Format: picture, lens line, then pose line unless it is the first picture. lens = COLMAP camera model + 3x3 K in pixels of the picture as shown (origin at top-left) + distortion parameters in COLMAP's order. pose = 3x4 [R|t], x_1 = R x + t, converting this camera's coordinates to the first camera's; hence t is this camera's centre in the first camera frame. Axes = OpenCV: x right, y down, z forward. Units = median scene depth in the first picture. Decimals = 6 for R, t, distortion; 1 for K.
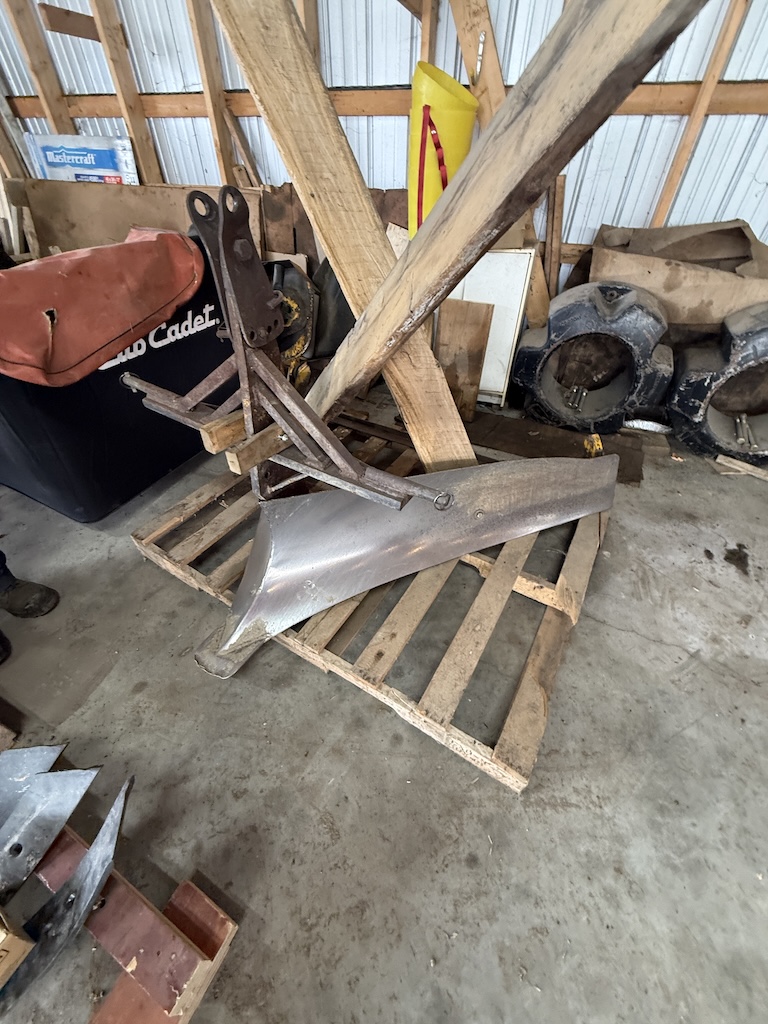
lens RADIAL K [[411.4, 0, 386.3], [0, 411.4, 512.6], [0, 0, 1]] dist [0.002649, 0.000241]
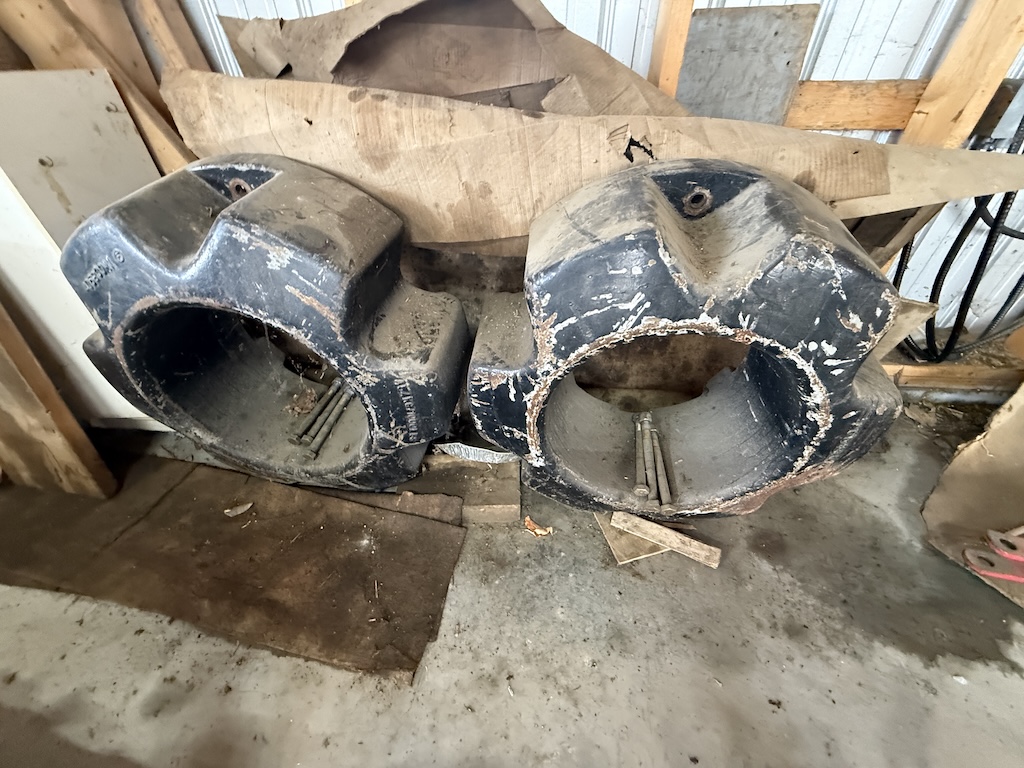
lens RADIAL K [[411.4, 0, 511.7], [0, 411.4, 384.7], [0, 0, 1]] dist [0.002649, 0.000241]
pose [[0.968244, -0.172512, 0.180951, 0.705344], [0.181253, 0.982889, -0.032810, -0.309801], [-0.172195, 0.064566, 0.982945, 0.625982]]
